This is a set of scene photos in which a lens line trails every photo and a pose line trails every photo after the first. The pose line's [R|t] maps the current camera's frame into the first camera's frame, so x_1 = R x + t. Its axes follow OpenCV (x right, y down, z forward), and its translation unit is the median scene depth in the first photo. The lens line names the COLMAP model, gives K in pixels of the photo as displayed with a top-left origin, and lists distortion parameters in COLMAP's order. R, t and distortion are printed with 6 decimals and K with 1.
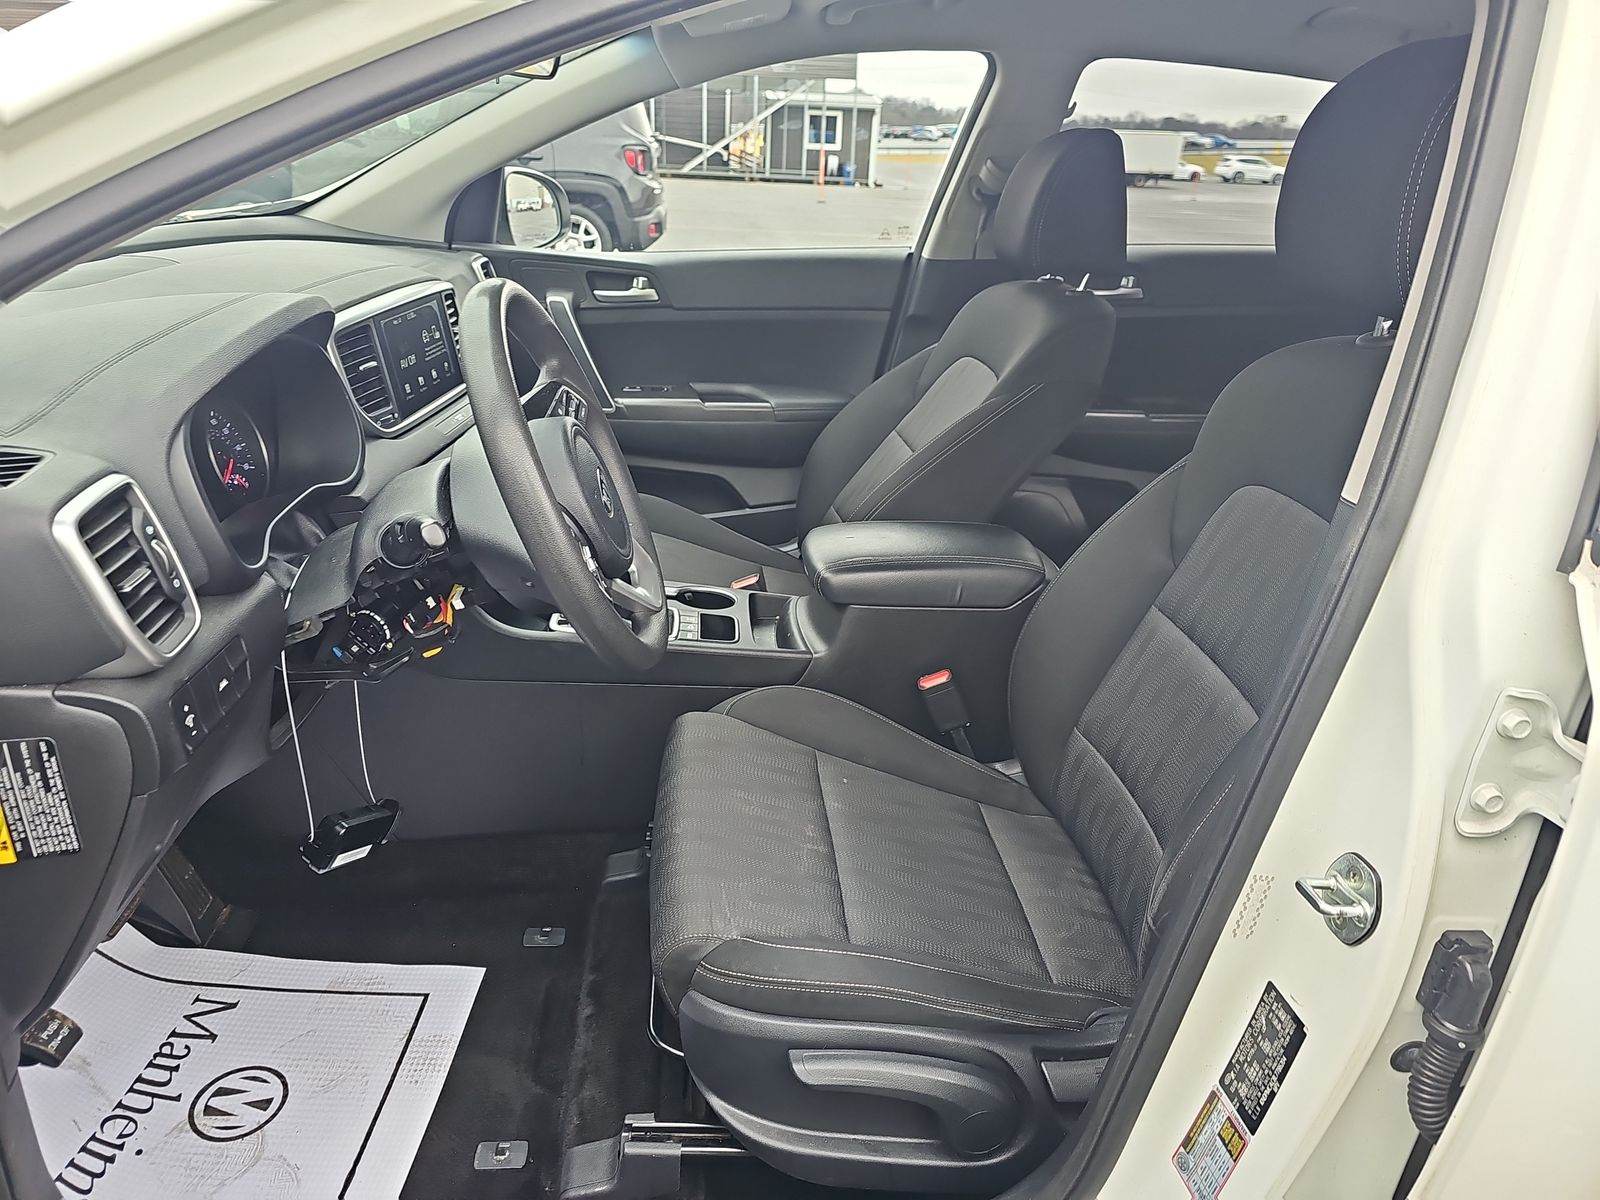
lens RADIAL K [[1062.9, 0, 801.7], [0, 1062.9, 591.5], [0, 0, 1]] dist [0.057295, -0.061628]
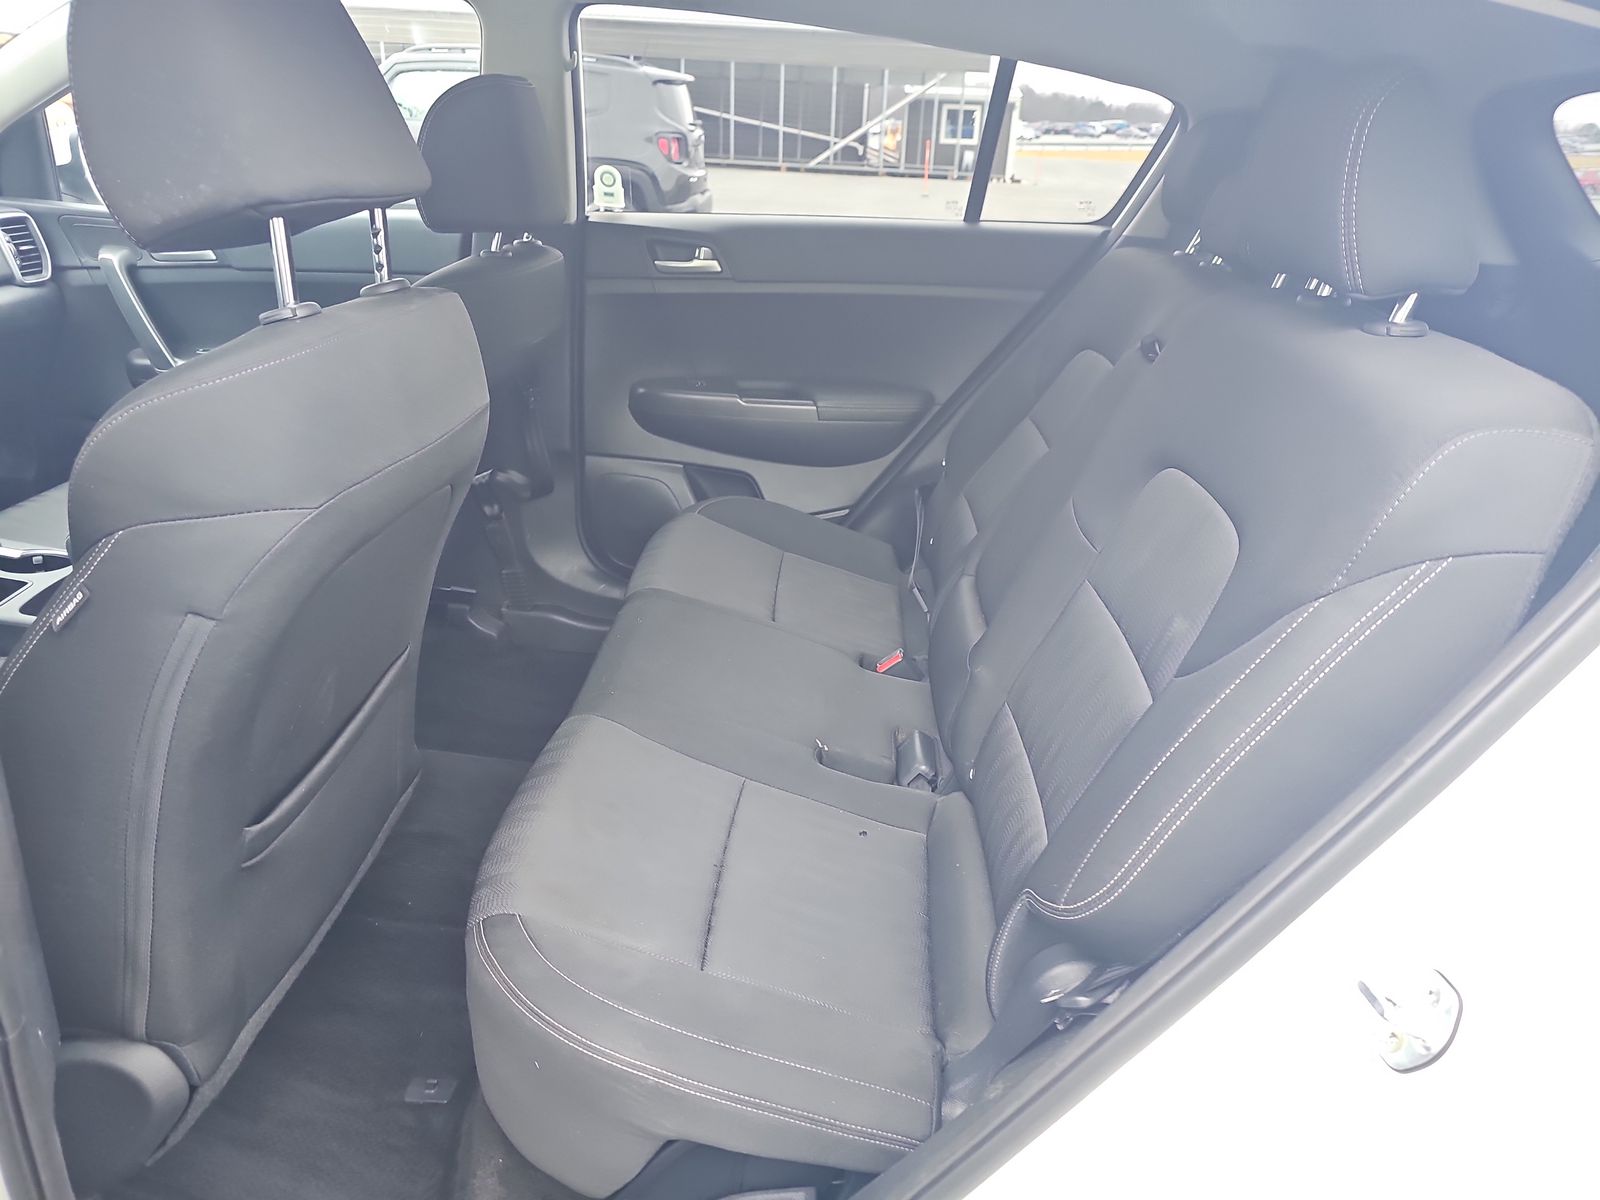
lens RADIAL K [[1062.9, 0, 801.7], [0, 1062.9, 591.5], [0, 0, 1]] dist [0.057295, -0.061628]
pose [[0.991312, 0.055436, -0.119278, 0.514498], [-0.055031, 0.998462, 0.006684, -0.008504], [0.119465, -0.000062, 0.992838, 0.094888]]
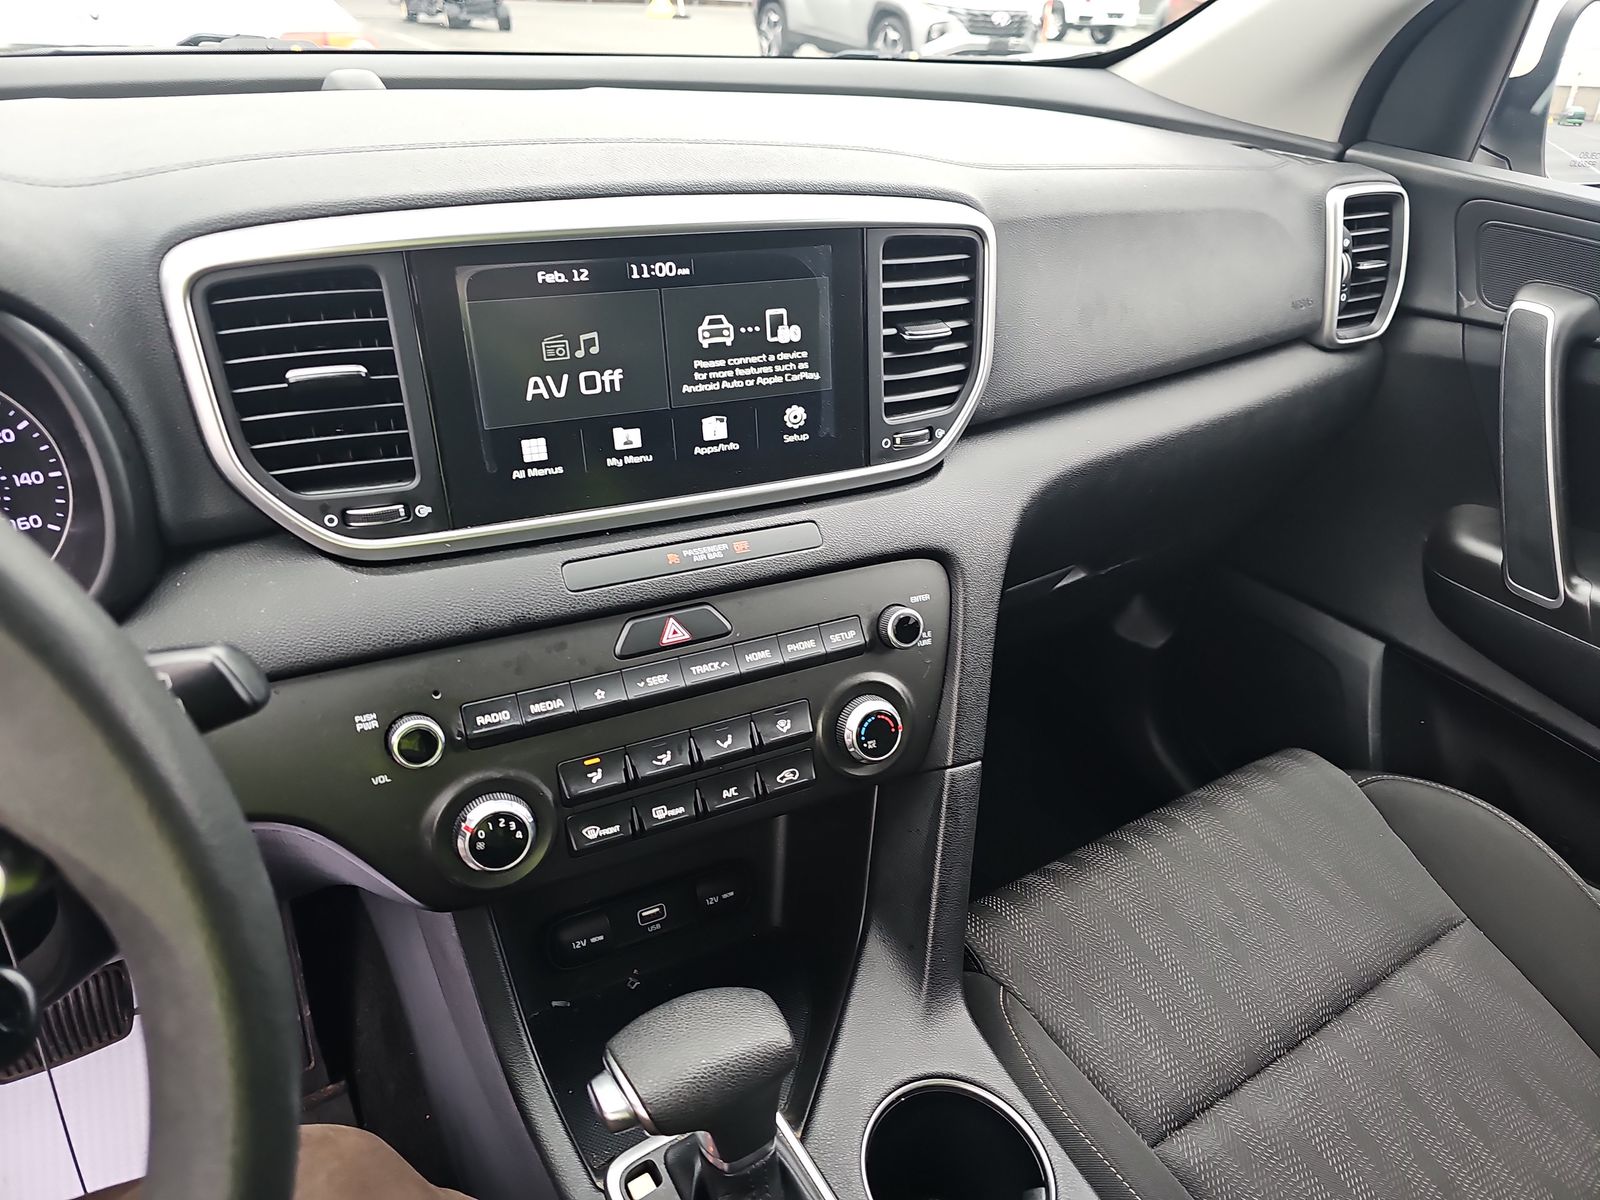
lens RADIAL K [[1062.9, 0, 801.7], [0, 1062.9, 591.5], [0, 0, 1]] dist [0.057295, -0.061628]
pose [[0.482810, 0.409933, -0.773854, -0.003269], [-0.363146, 0.897833, 0.249041, -0.170585], [0.796881, 0.160782, 0.582348, 0.536437]]
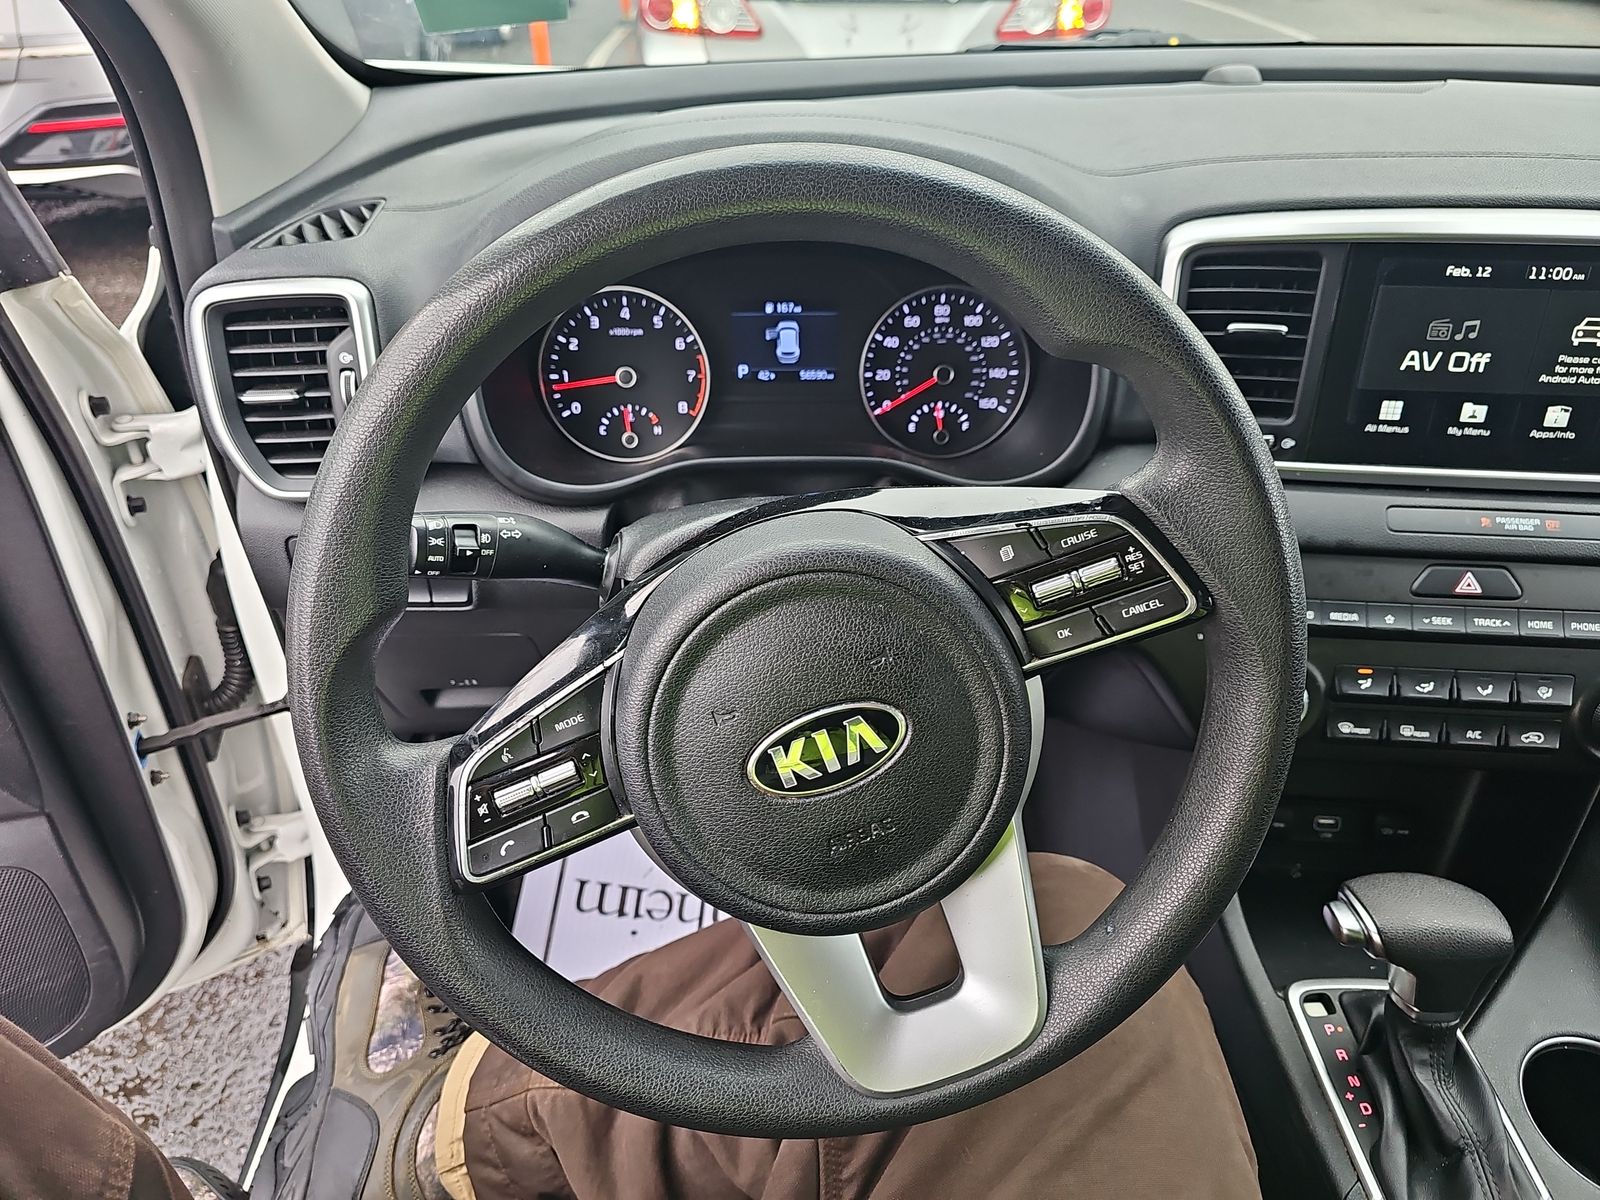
lens RADIAL K [[1062.9, 0, 801.7], [0, 1062.9, 591.5], [0, 0, 1]] dist [0.057295, -0.061628]
pose [[-0.040421, 0.507543, -0.860678, 0.052913], [-0.393705, 0.783605, 0.480583, -0.156702], [0.918348, 0.358279, 0.168148, 0.444518]]
